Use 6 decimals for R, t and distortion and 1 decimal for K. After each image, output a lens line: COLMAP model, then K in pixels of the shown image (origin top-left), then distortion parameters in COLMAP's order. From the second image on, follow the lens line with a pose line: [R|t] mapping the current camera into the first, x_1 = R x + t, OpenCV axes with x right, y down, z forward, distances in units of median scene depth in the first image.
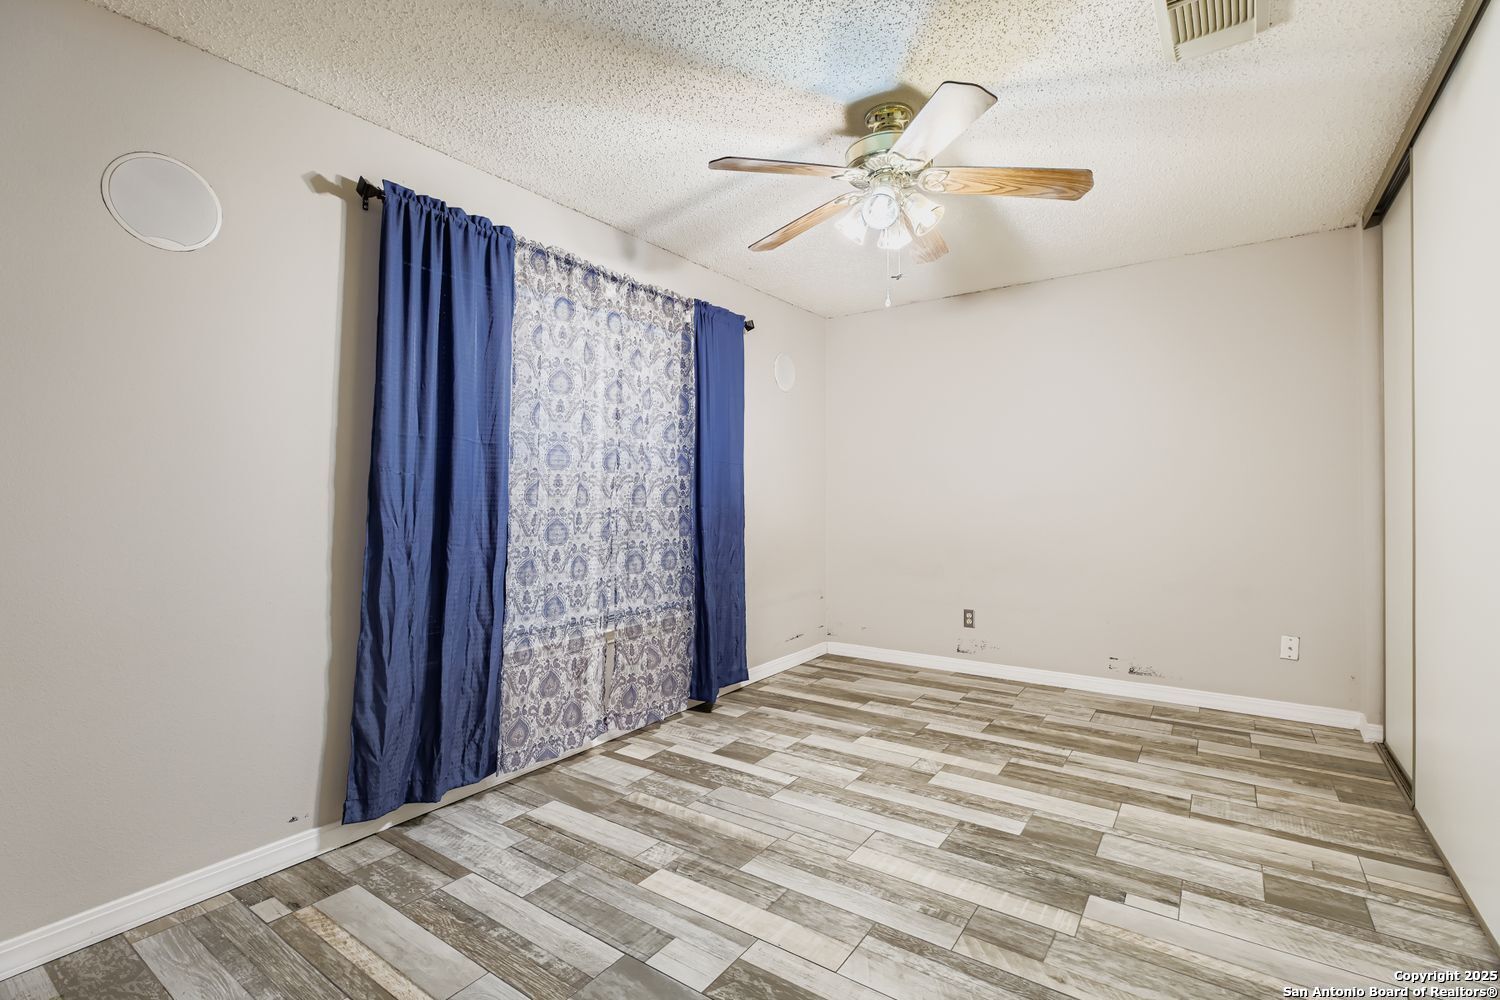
lens RADIAL K [[679.6, 0, 756.3], [0, 679.6, 502.8], [0, 0, 1]] dist [-0.003655, -0.000048]
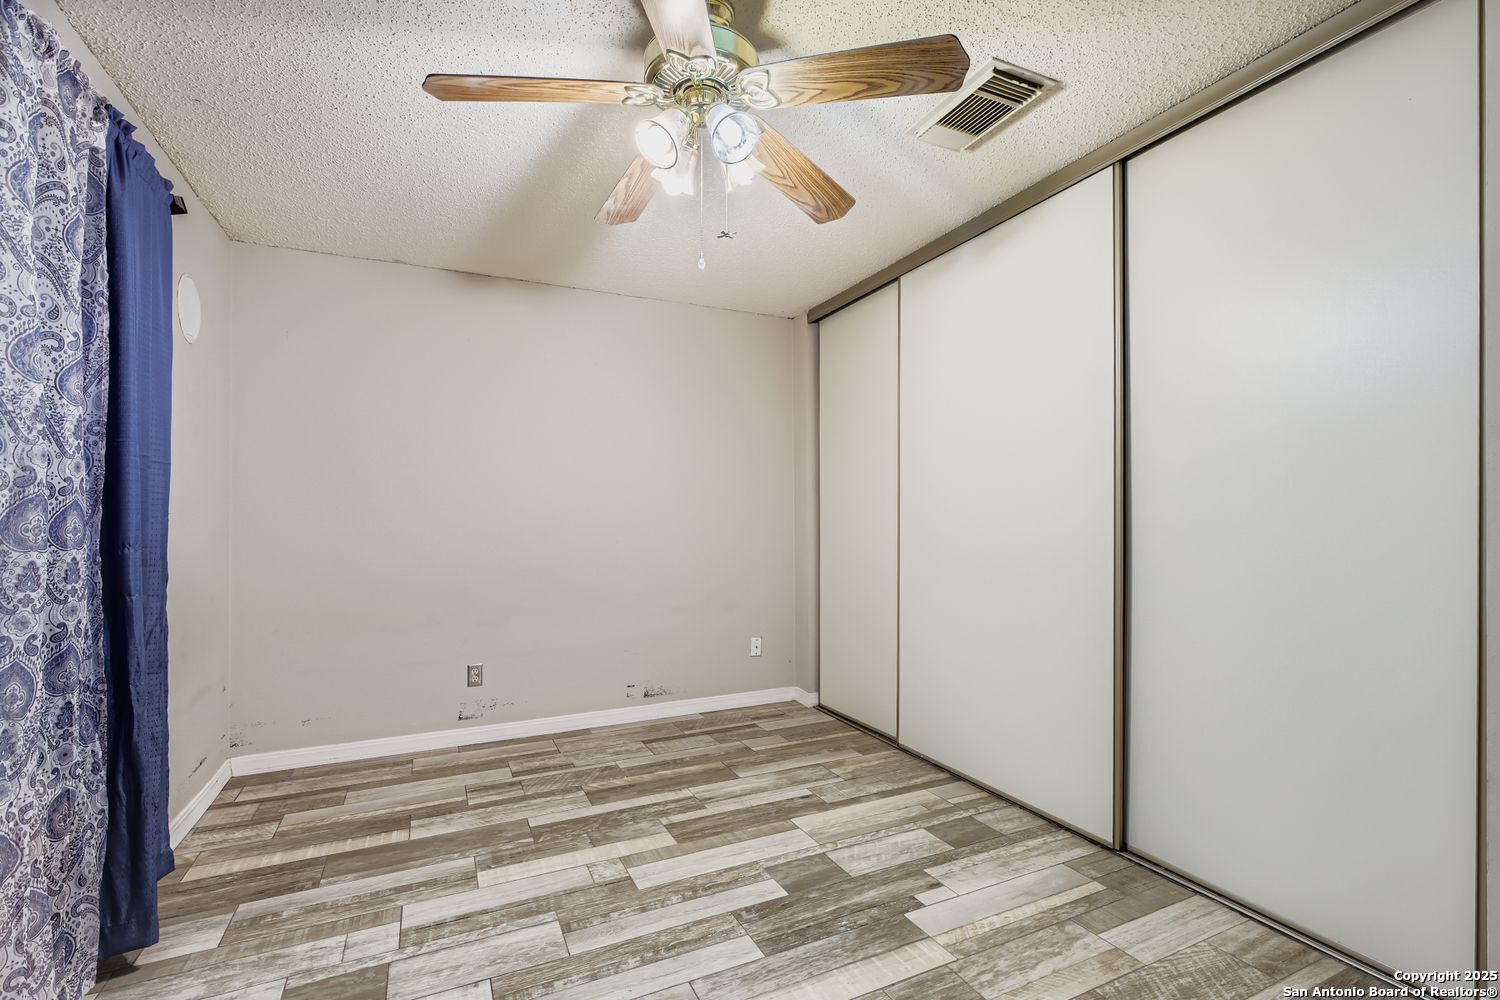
lens RADIAL K [[679.0, 0, 754.5], [0, 679.0, 527.3], [0, 0, 1]] dist [-0.002076, -0.000457]
pose [[0.491343, -0.005859, 0.870946, -0.324675], [0.010700, 0.999943, 0.000691, -0.004378], [-0.870900, 0.008980, 0.491378, 0.445419]]
